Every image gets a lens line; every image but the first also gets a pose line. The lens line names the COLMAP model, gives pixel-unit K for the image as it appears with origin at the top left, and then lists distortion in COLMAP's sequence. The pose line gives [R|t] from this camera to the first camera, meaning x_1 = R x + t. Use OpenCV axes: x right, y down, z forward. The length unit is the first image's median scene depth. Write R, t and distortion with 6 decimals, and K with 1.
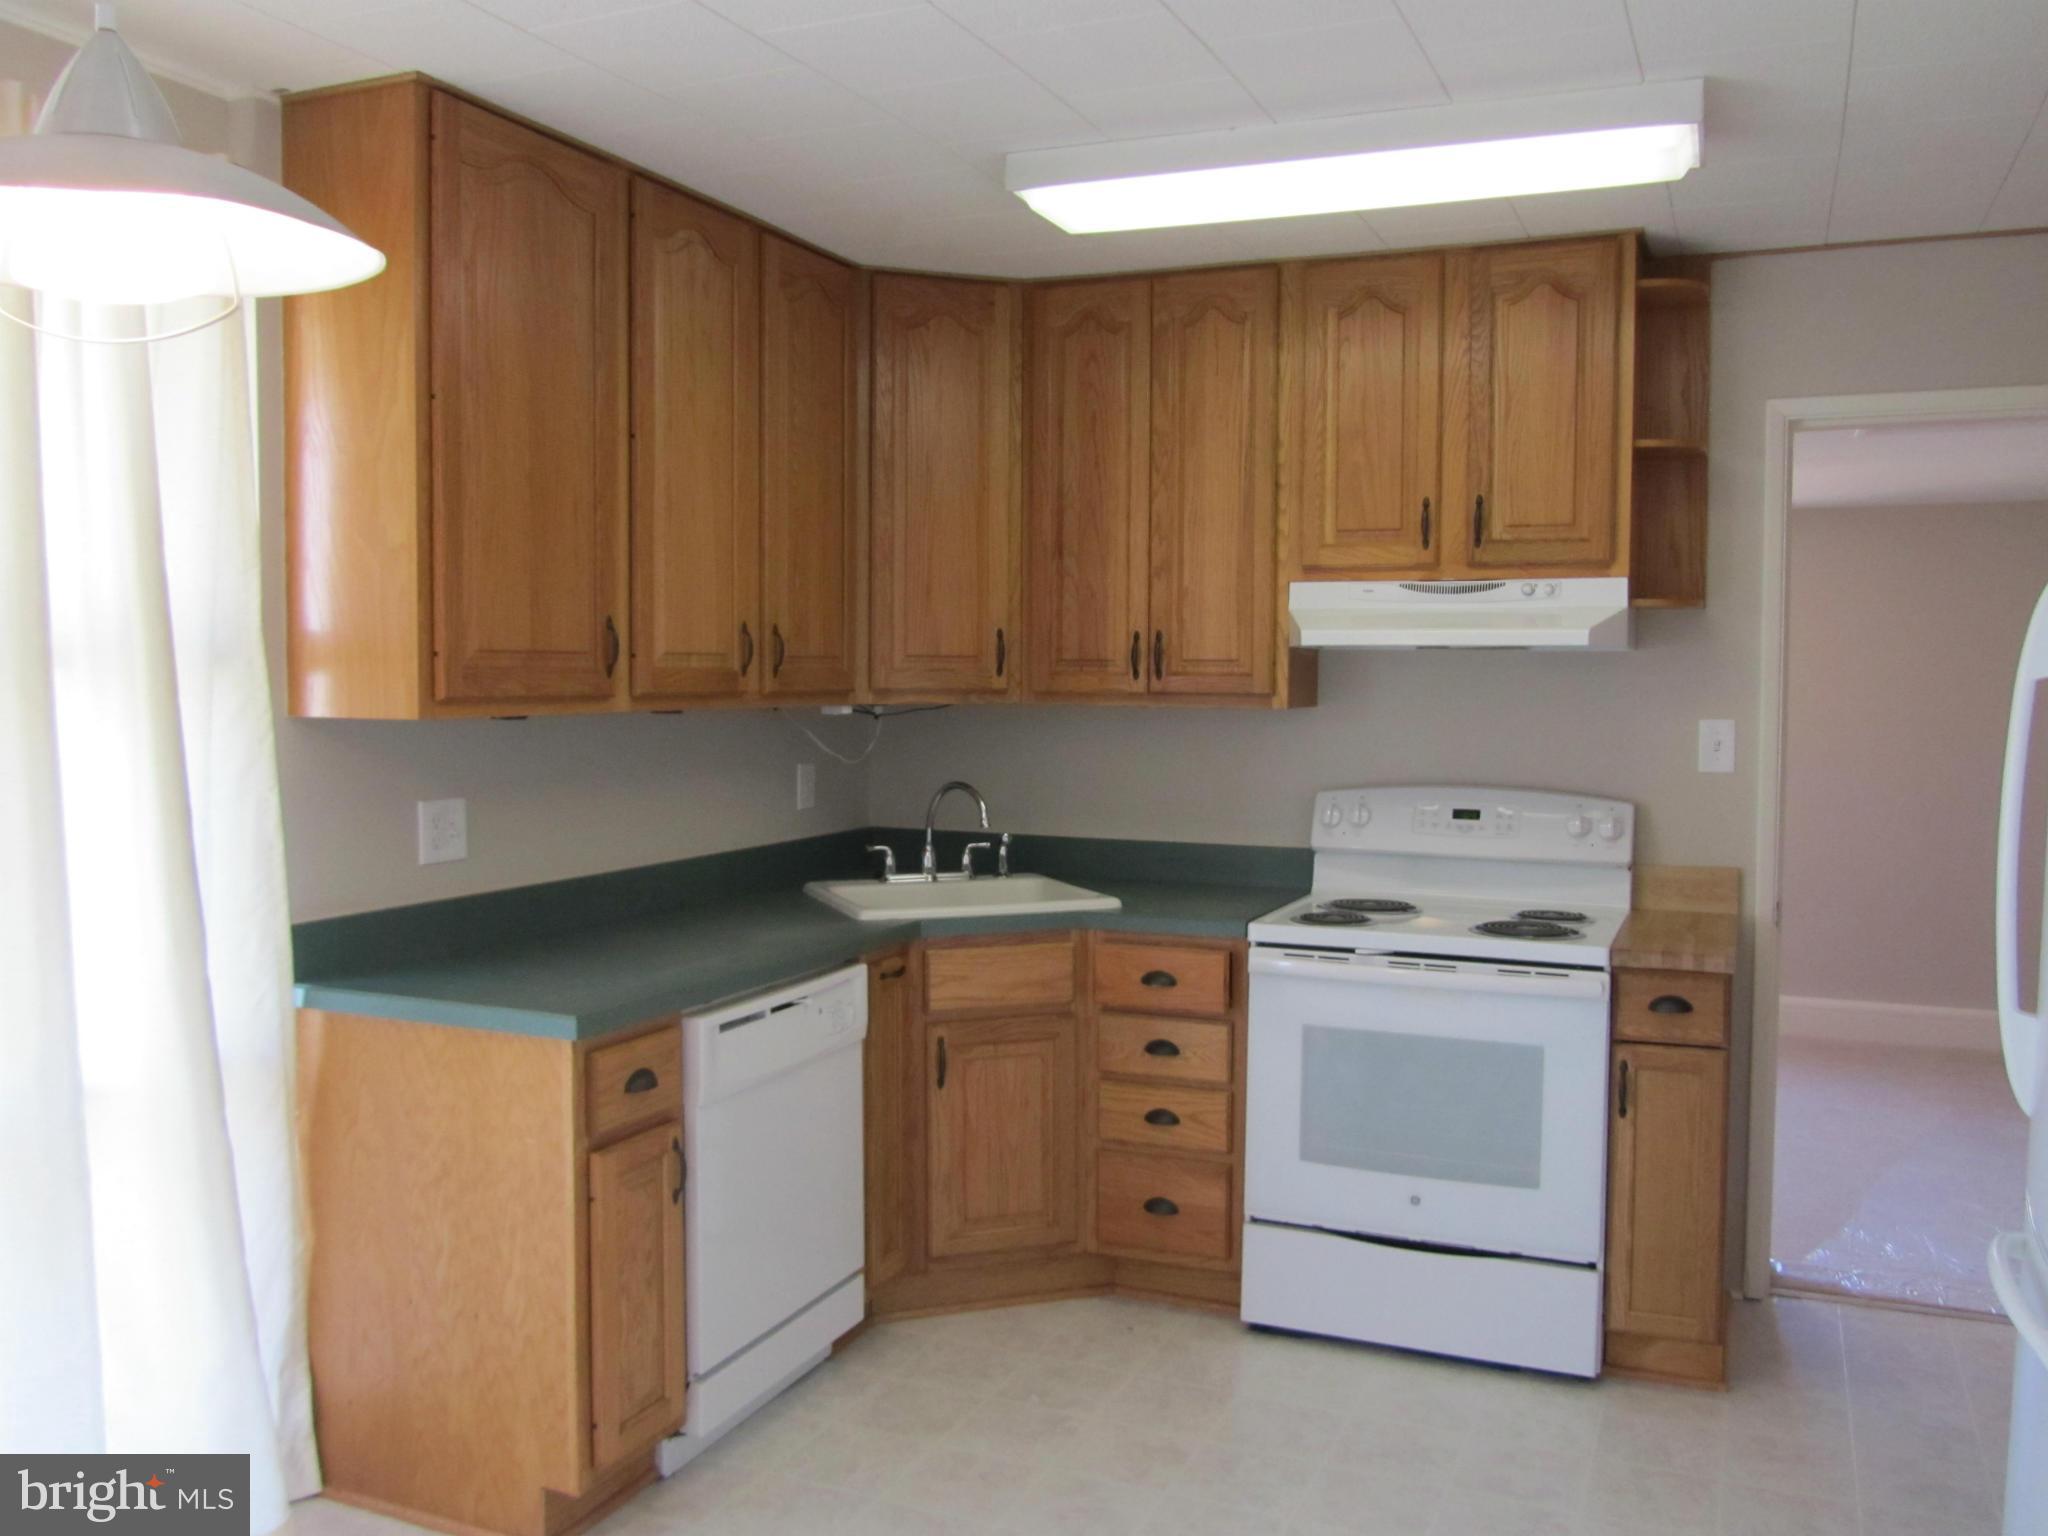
lens RADIAL K [[1676.1, 0, 1034.8], [0, 1676.1, 756.8], [0, 0, 1]] dist [-0.050789, 0.022452]
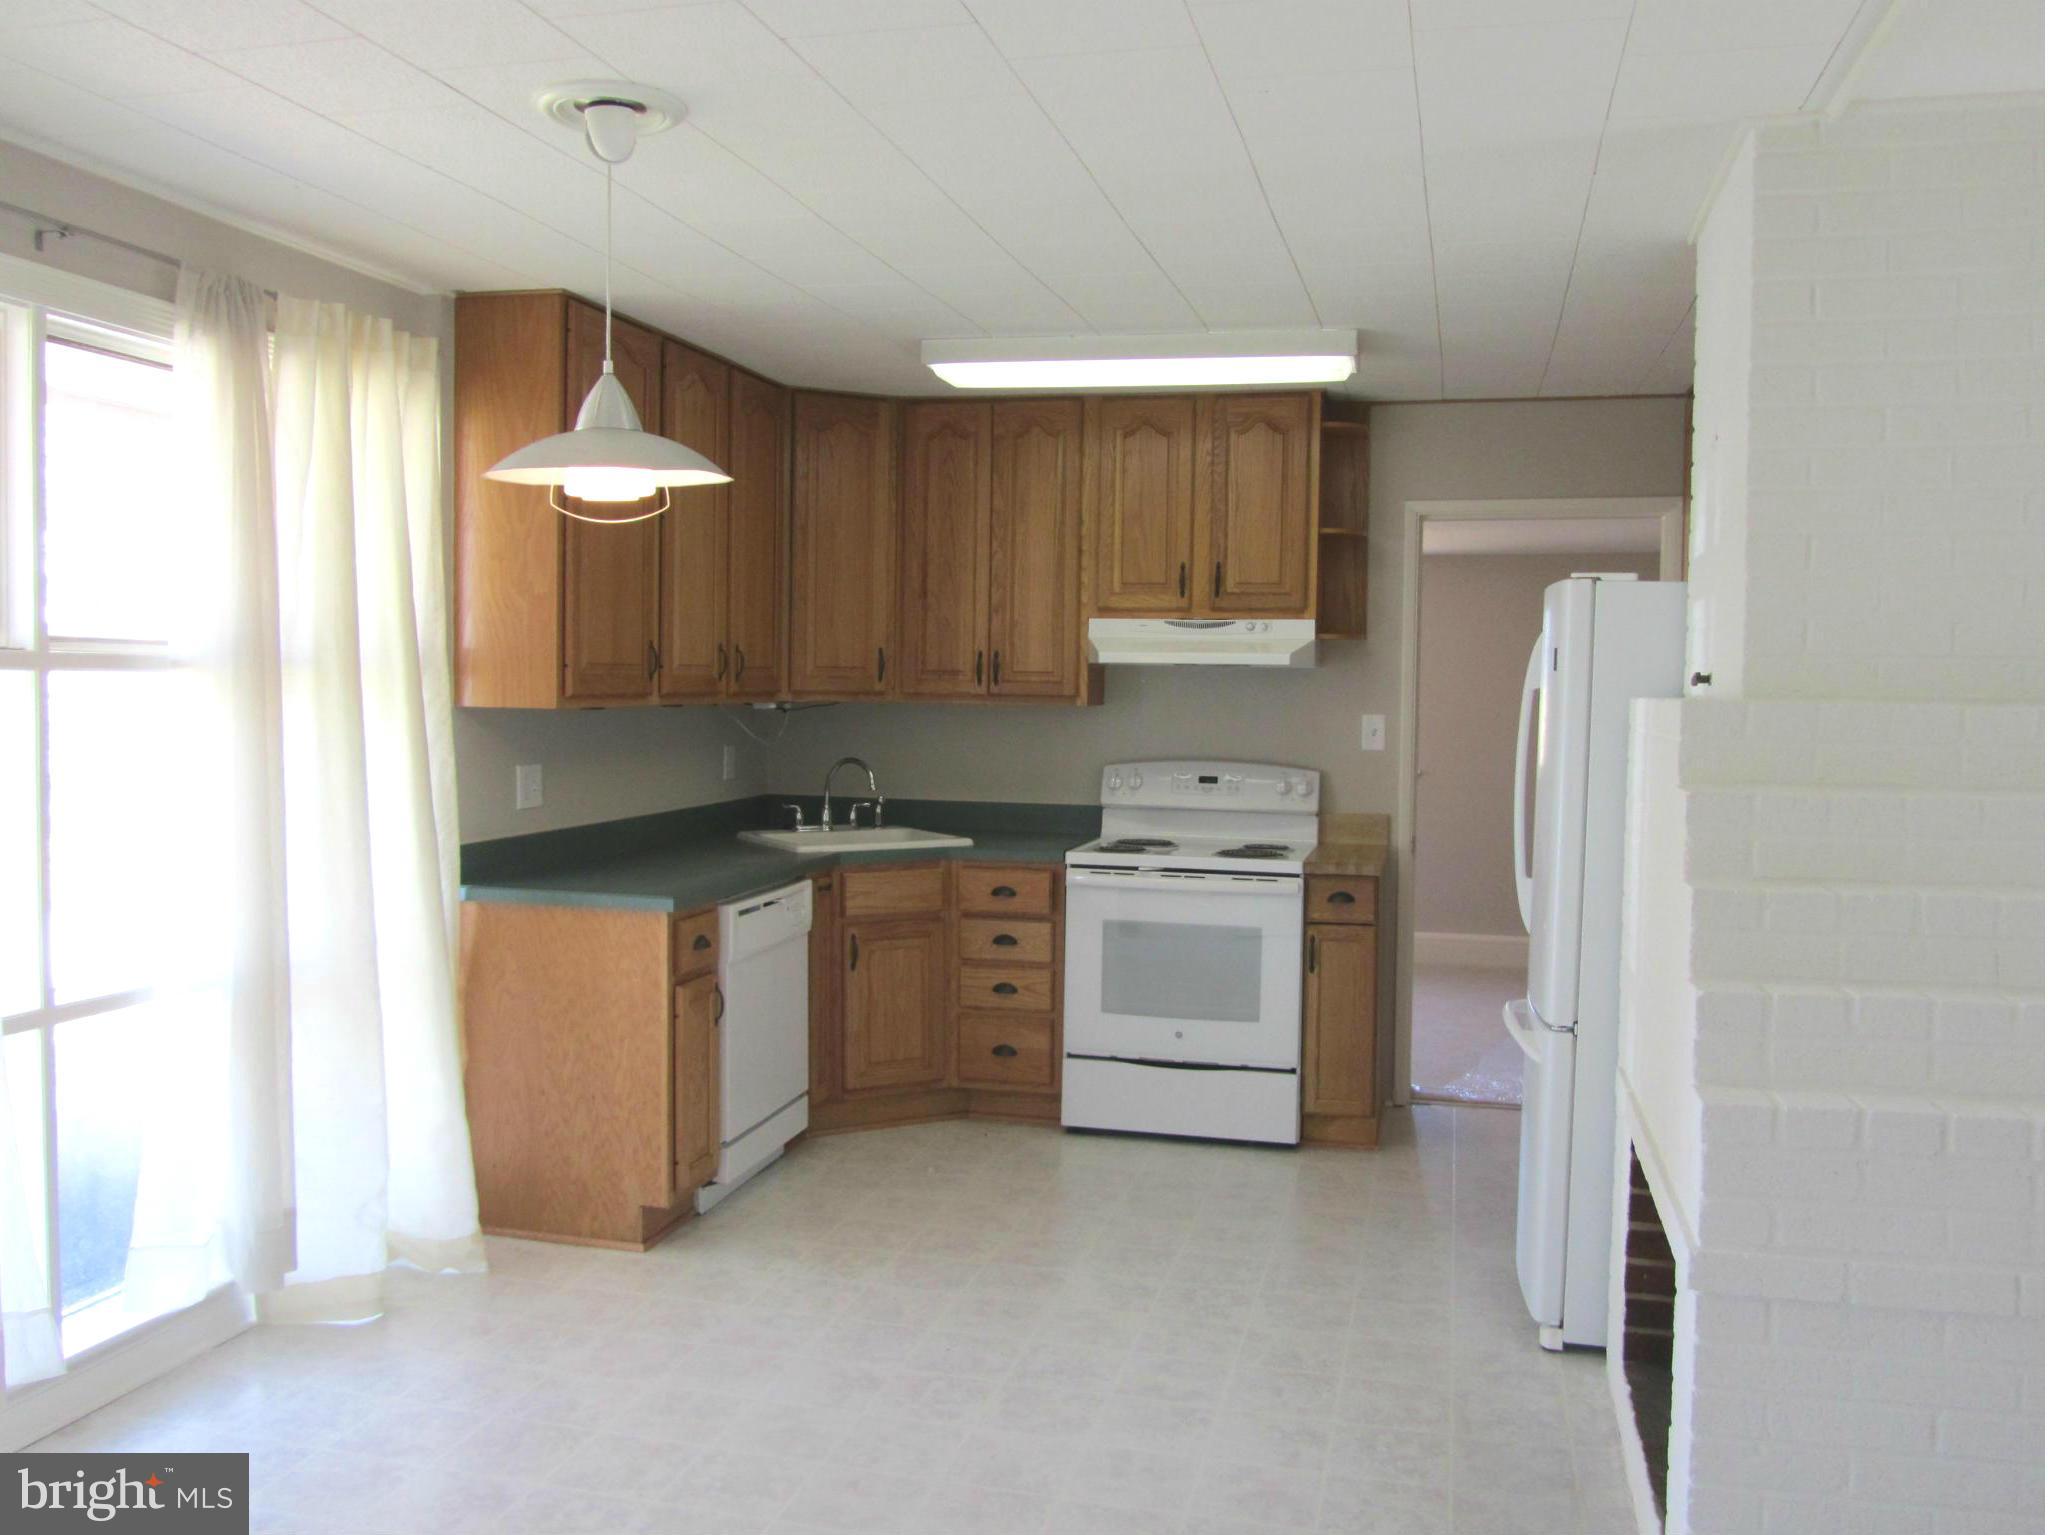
lens RADIAL K [[1676.1, 0, 1034.8], [0, 1676.1, 756.3], [0, 0, 1]] dist [-0.050789, 0.022452]
pose [[0.985807, 0.000070, 0.167881, -0.142286], [0.000324, 0.999997, -0.002323, 0.018595], [-0.167881, 0.002345, 0.985804, -0.432498]]
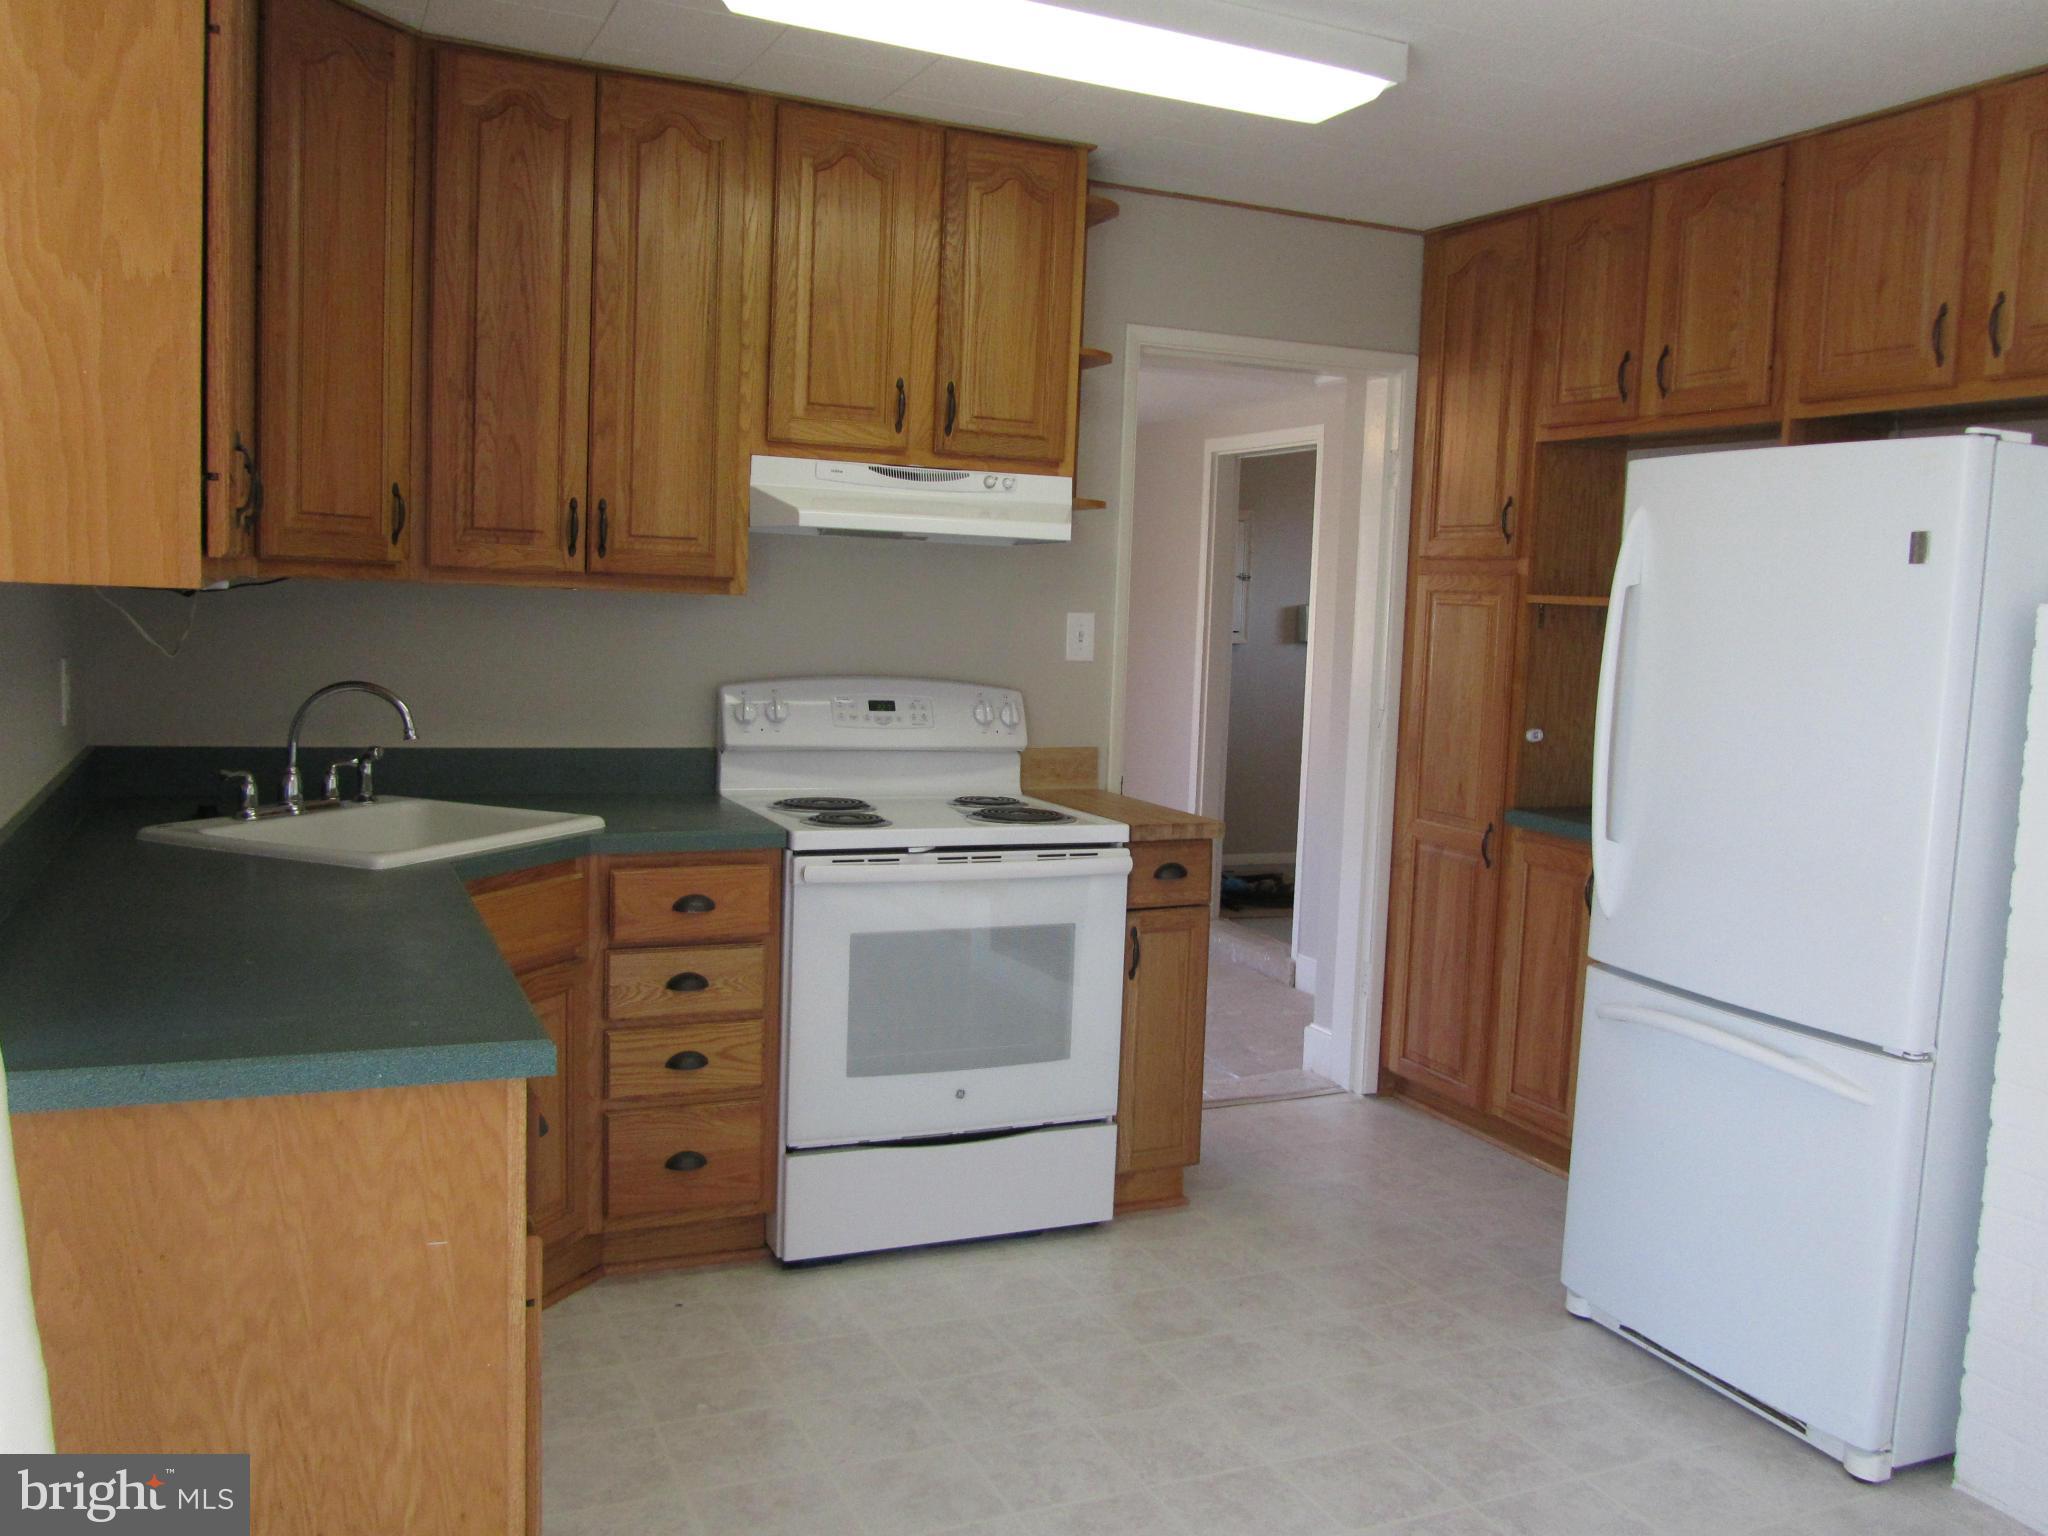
lens RADIAL K [[1676.1, 0, 1034.8], [0, 1676.1, 756.8], [0, 0, 1]] dist [-0.050789, 0.022452]
pose [[0.670018, -0.049860, 0.740669, -0.444578], [0.000996, 0.997801, 0.066268, -0.000919], [-0.742344, -0.043662, 0.668594, 0.289148]]
